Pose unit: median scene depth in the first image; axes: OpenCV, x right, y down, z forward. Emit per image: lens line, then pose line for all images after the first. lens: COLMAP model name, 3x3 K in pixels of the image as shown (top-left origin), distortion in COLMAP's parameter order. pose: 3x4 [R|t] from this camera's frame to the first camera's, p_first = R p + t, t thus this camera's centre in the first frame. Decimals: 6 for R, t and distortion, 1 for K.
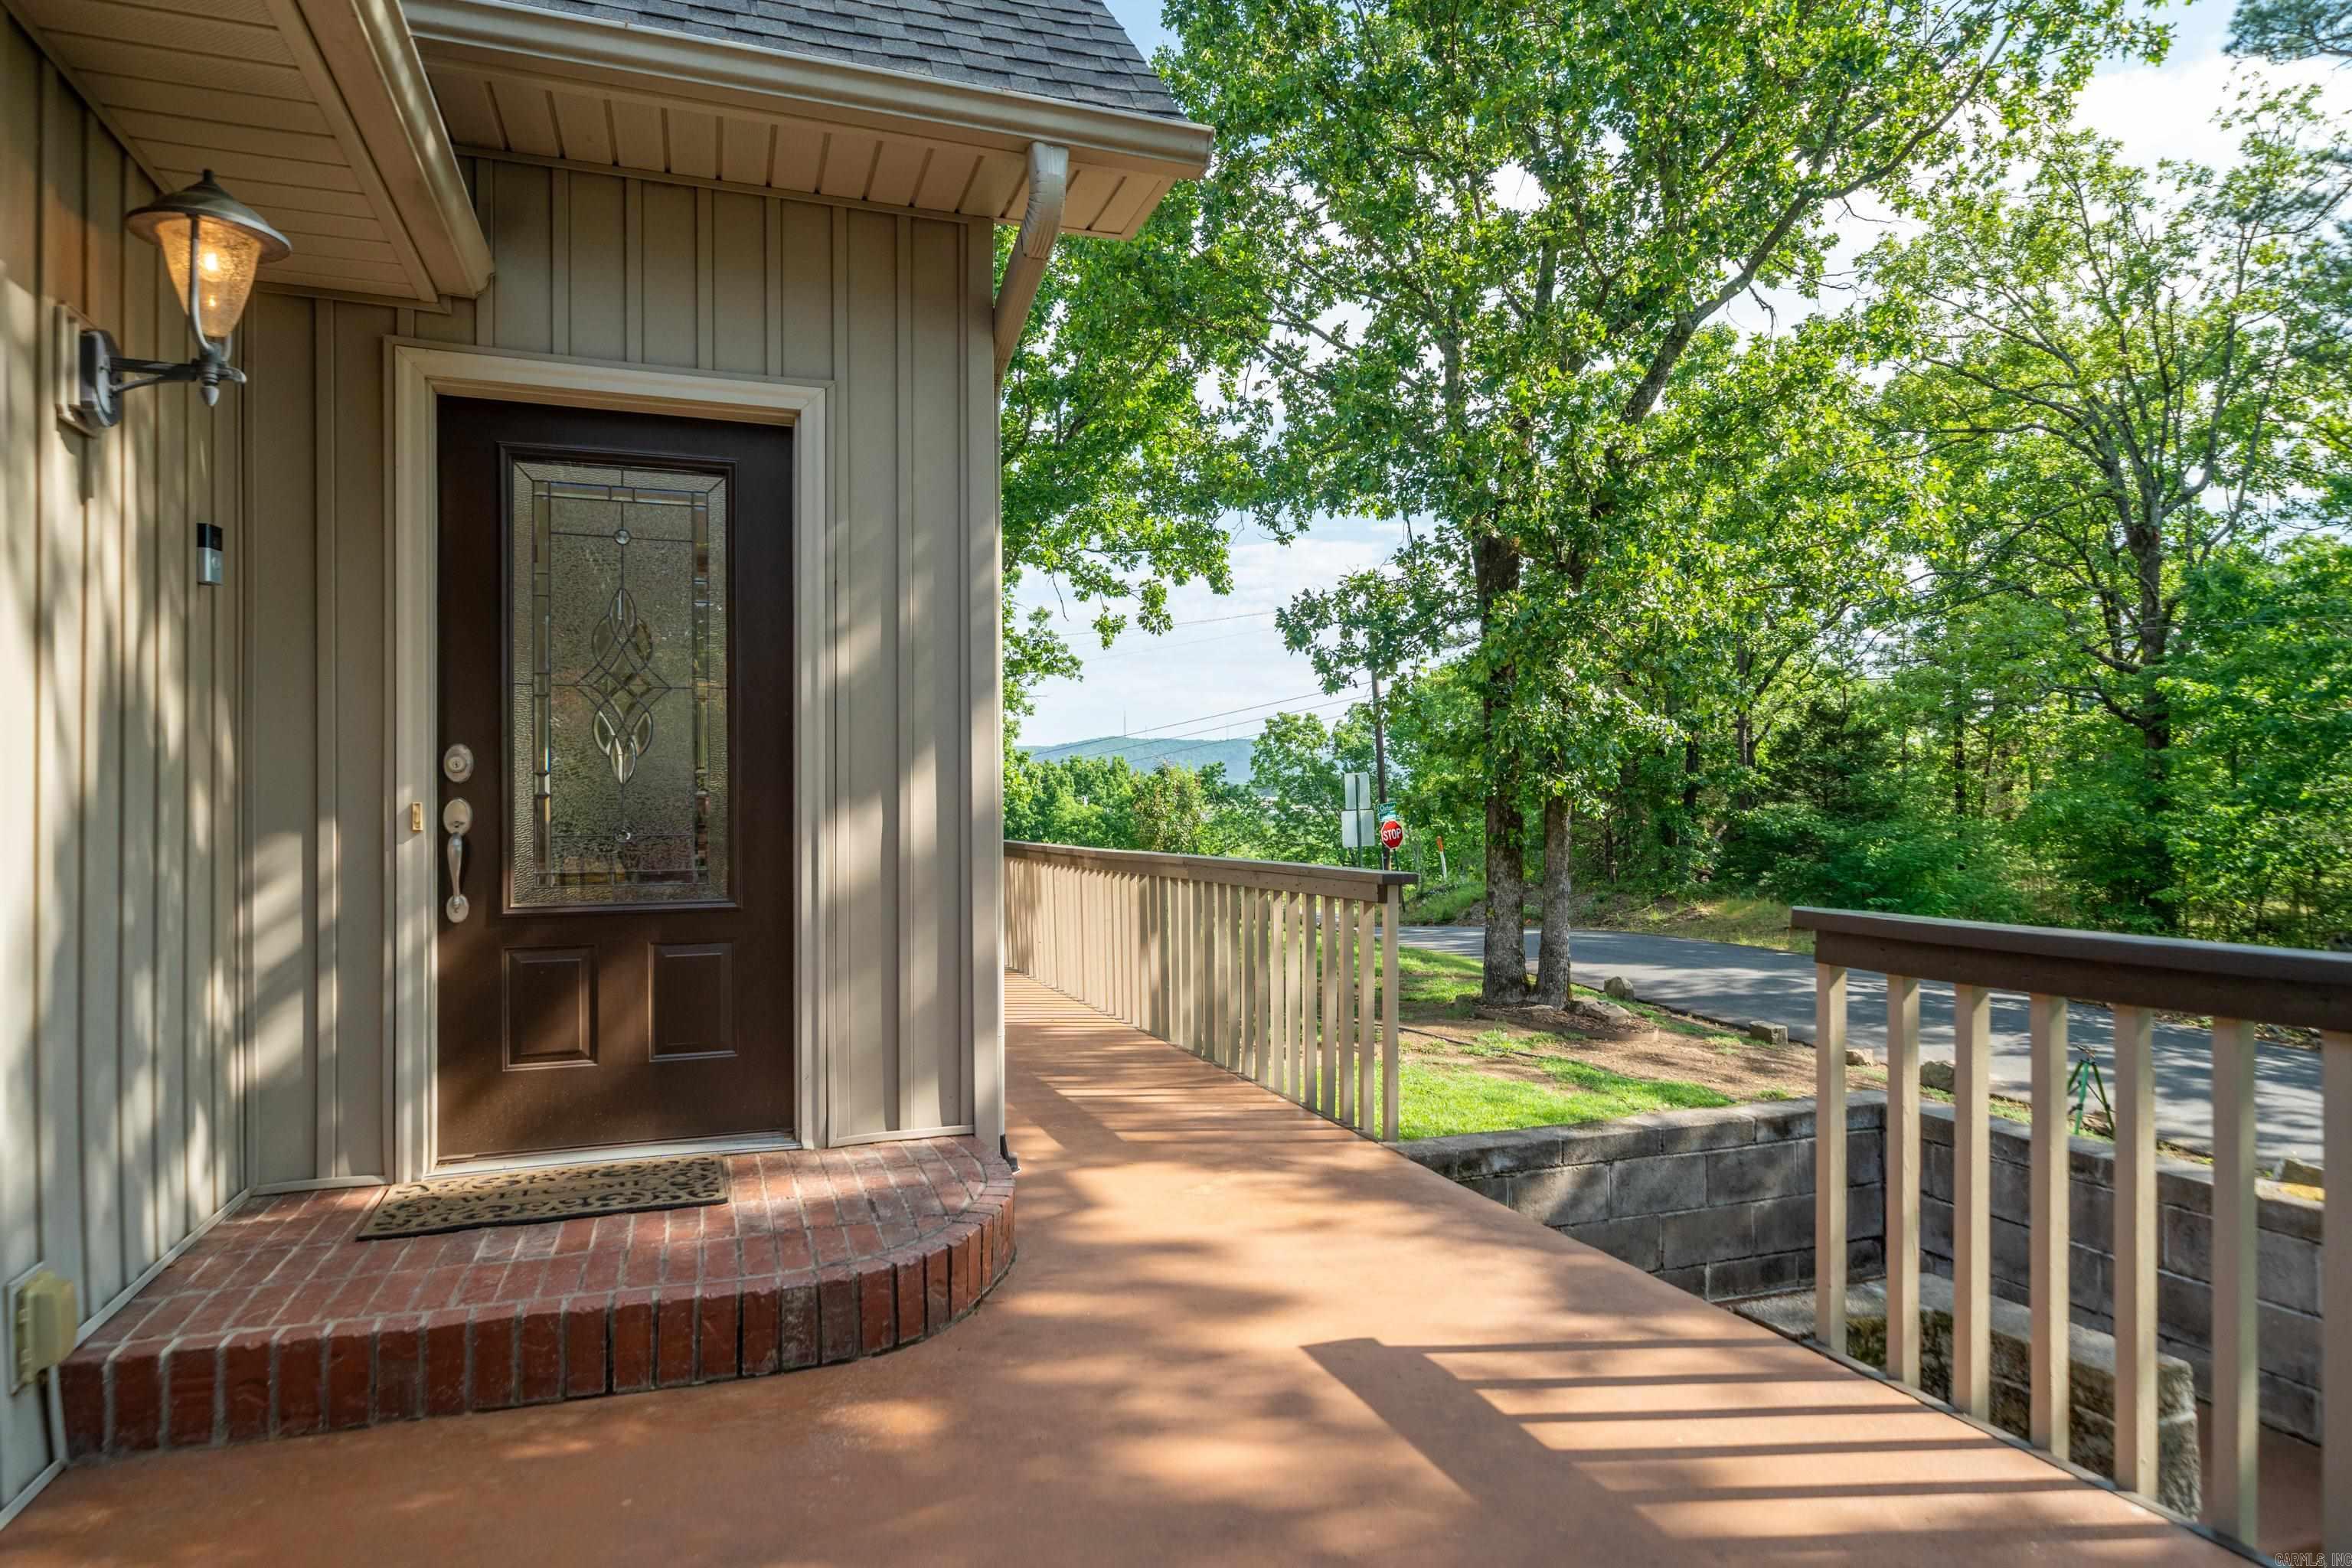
lens RADIAL K [[1354.0, 0, 1176.0], [0, 1354.0, 784.0], [0, 0, 1]] dist [-0.001544, -0.000007]
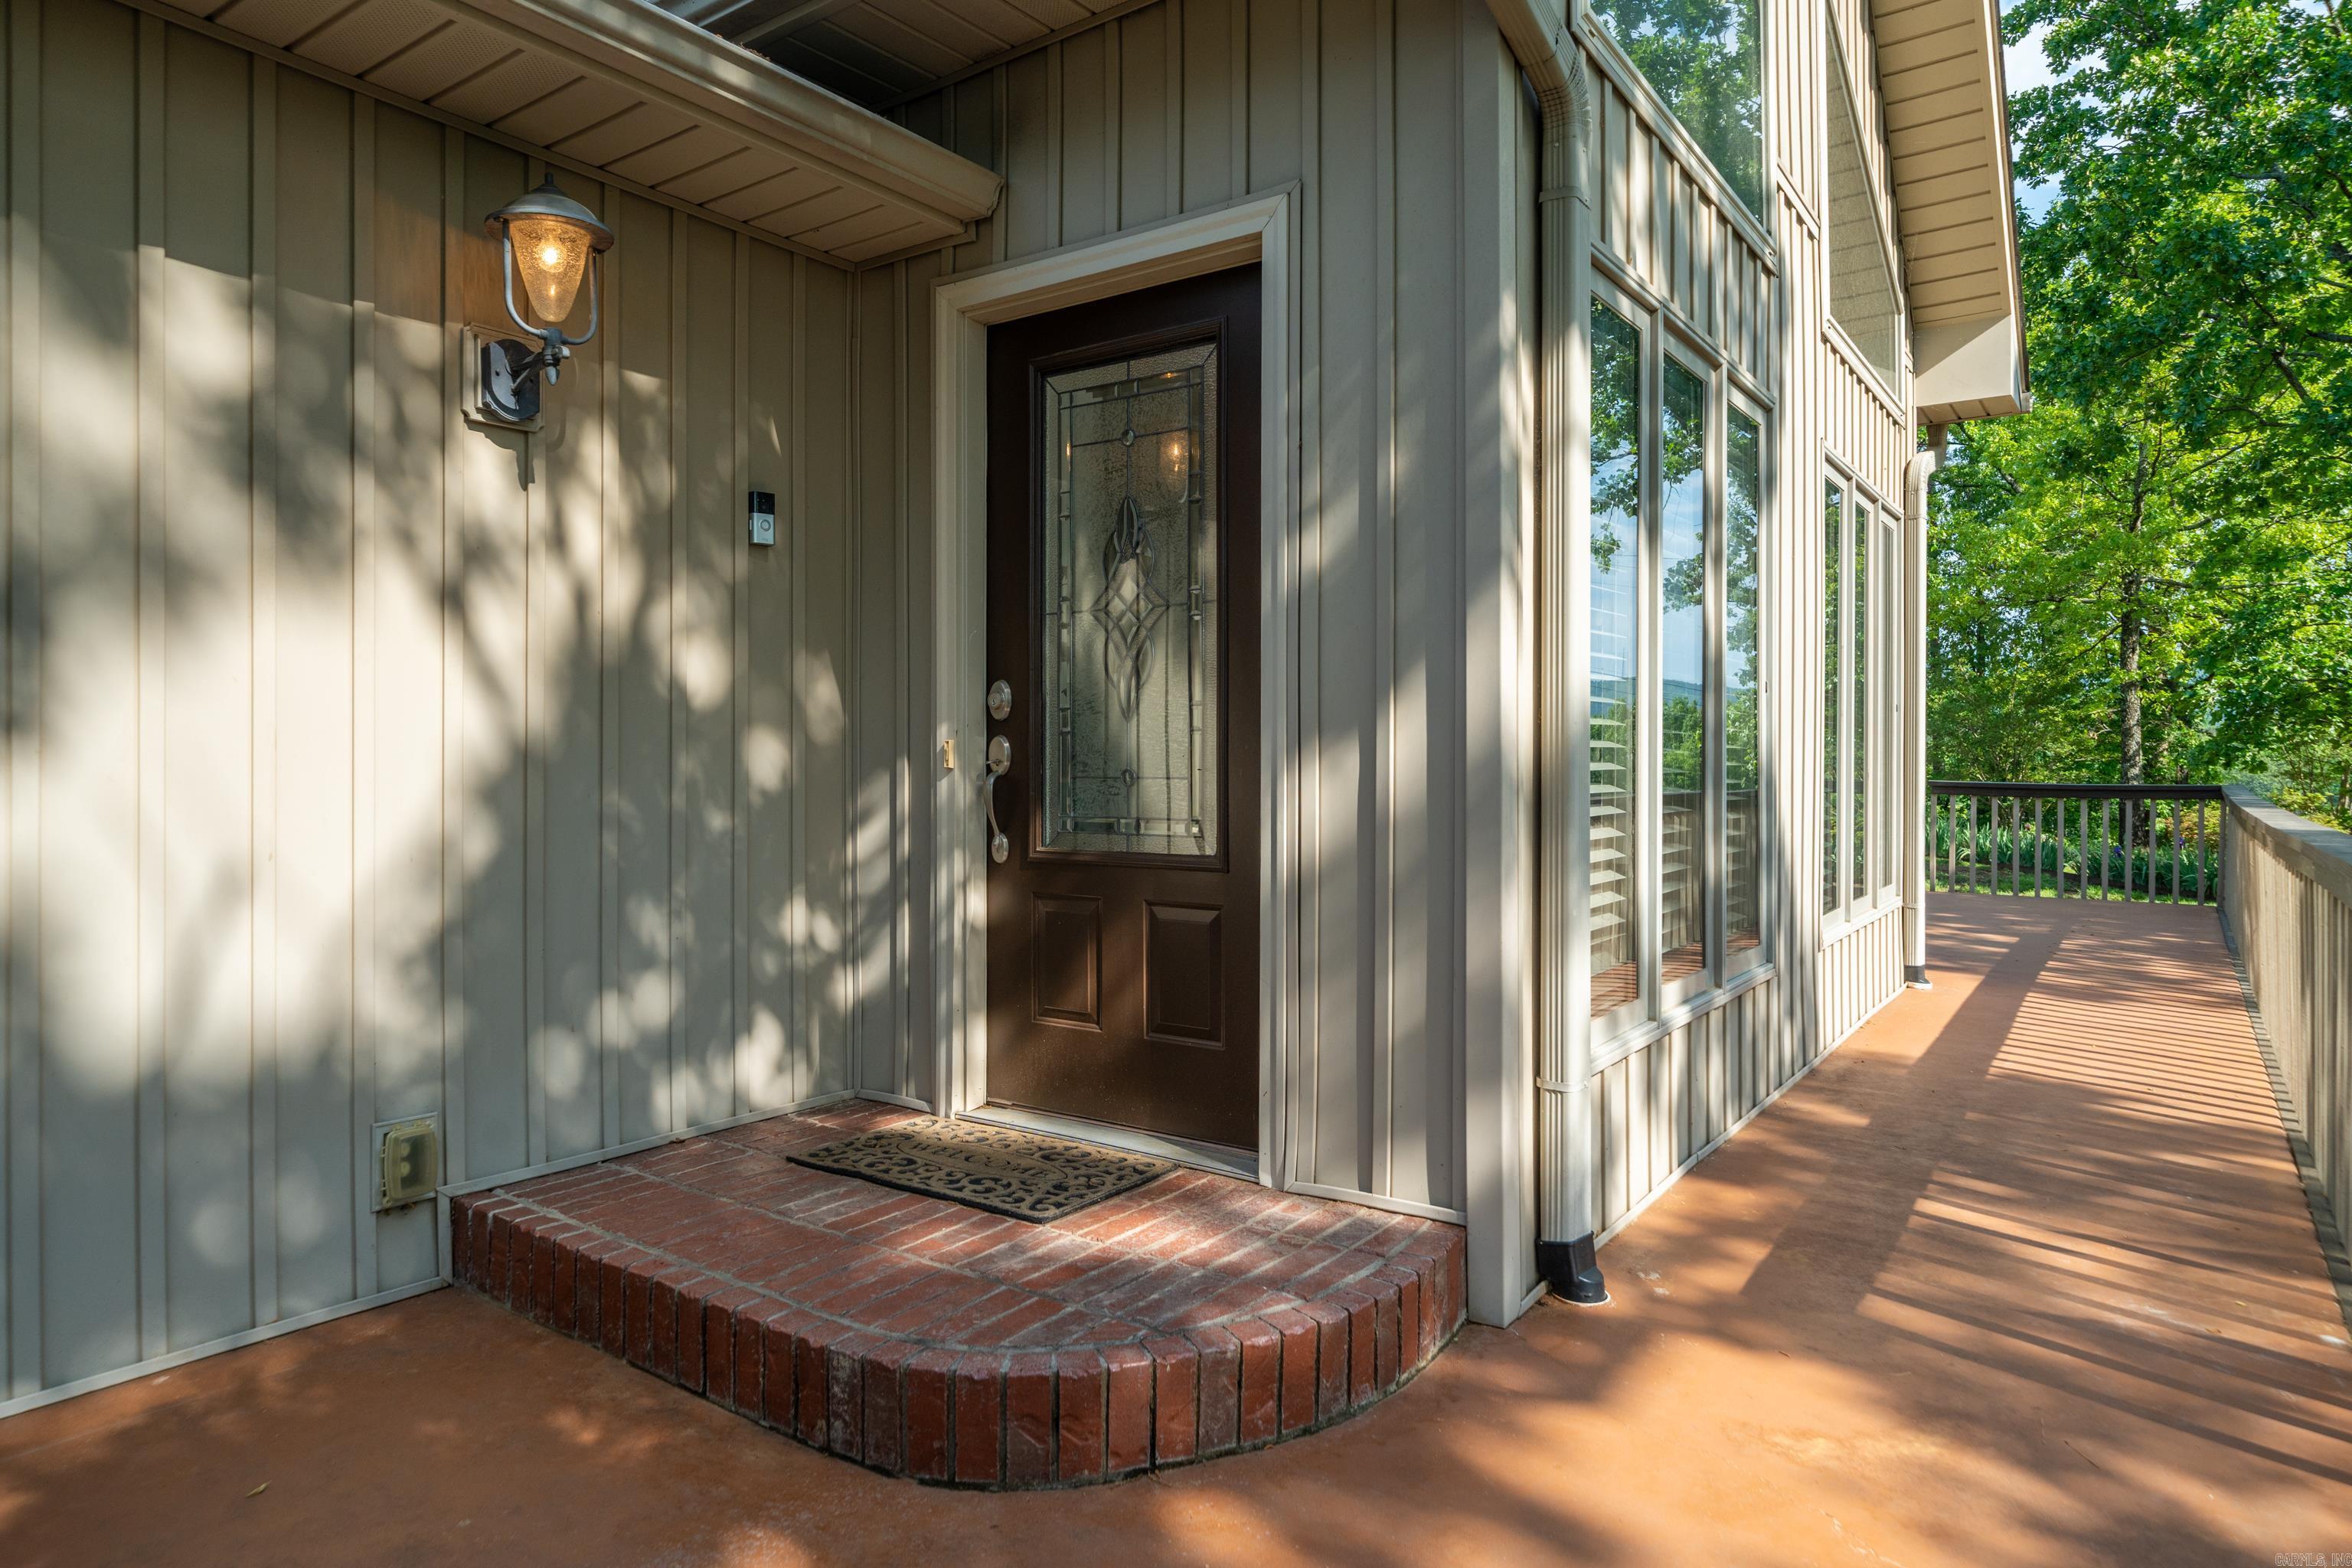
lens RADIAL K [[1408.7, 0, 1176.4], [0, 1408.7, 749.7], [0, 0, 1]] dist [-0.001426, -0.000680]
pose [[0.571592, 0.002980, -0.820532, 0.380600], [0.009771, 0.999898, 0.010438, 0.011554], [0.820480, -0.013984, 0.571505, 0.530625]]
